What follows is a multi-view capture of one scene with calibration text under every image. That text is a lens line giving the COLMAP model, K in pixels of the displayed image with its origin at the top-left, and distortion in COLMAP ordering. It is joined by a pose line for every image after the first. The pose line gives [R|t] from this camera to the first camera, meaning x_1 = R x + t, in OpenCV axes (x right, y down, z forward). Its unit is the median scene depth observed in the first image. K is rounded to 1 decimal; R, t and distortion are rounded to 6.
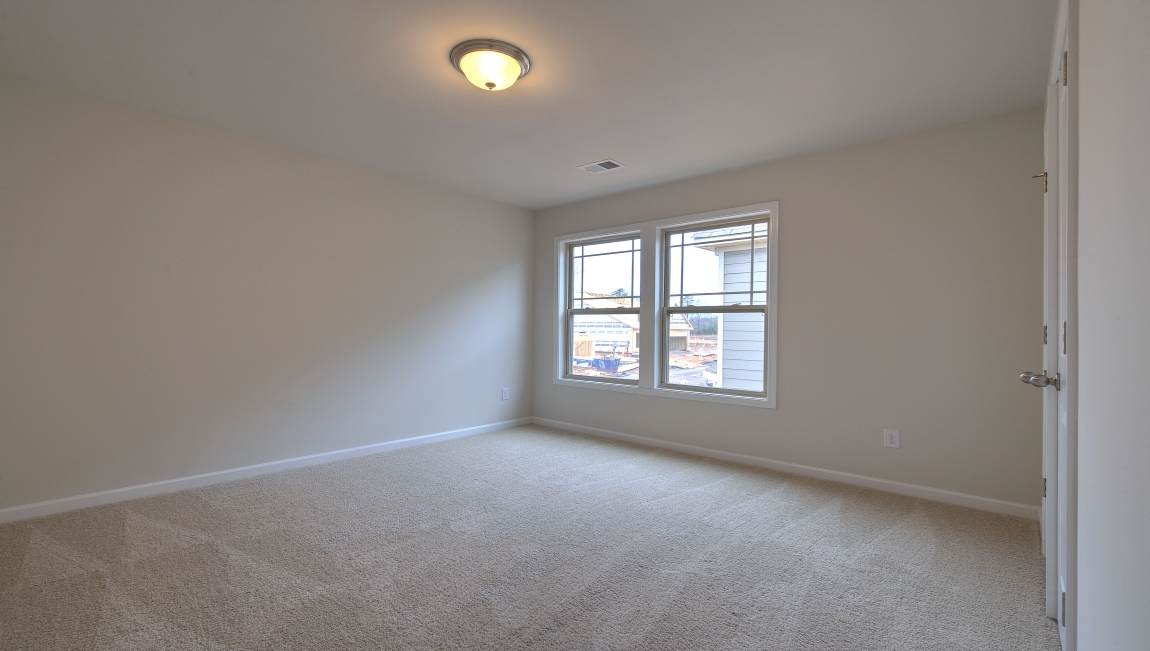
lens RADIAL K [[523.8, 0, 578.3], [0, 523.8, 323.9], [0, 0, 1]] dist [0.019371, 0.001065]
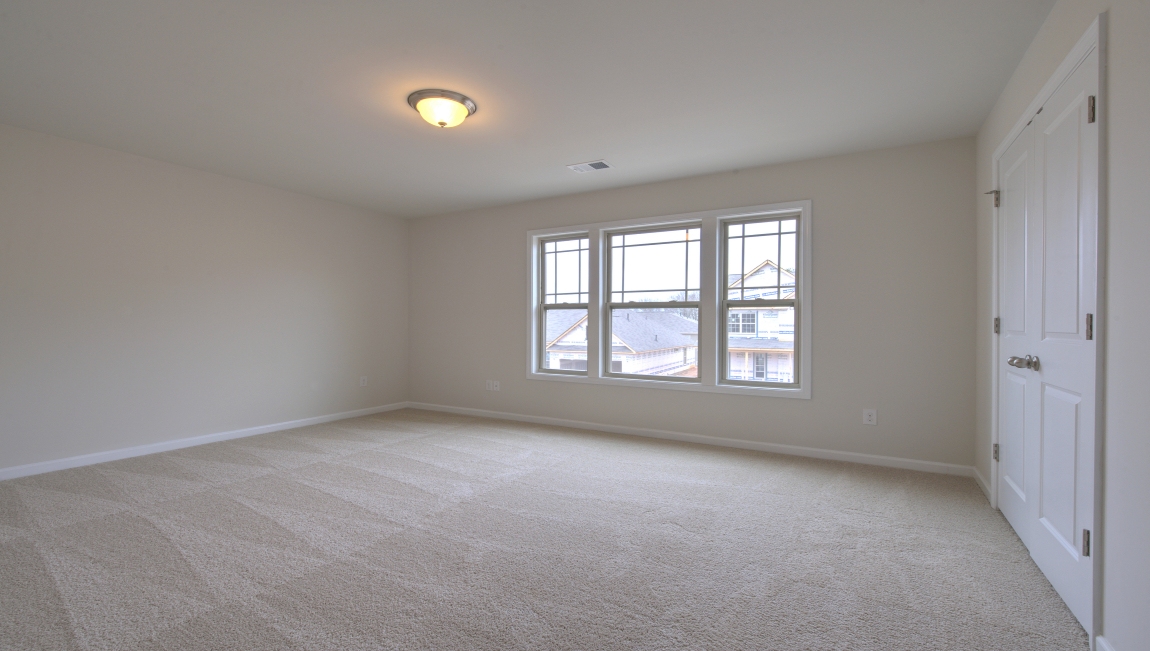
lens RADIAL K [[444.8, 0, 571.7], [0, 444.8, 318.0], [0, 0, 1]] dist [-0.014345, -0.000048]
pose [[0.968521, -0.004054, 0.248898, -0.193308], [0.004266, 0.999991, -0.000313, -0.000241], [-0.248894, 0.001365, 0.968530, 0.173064]]
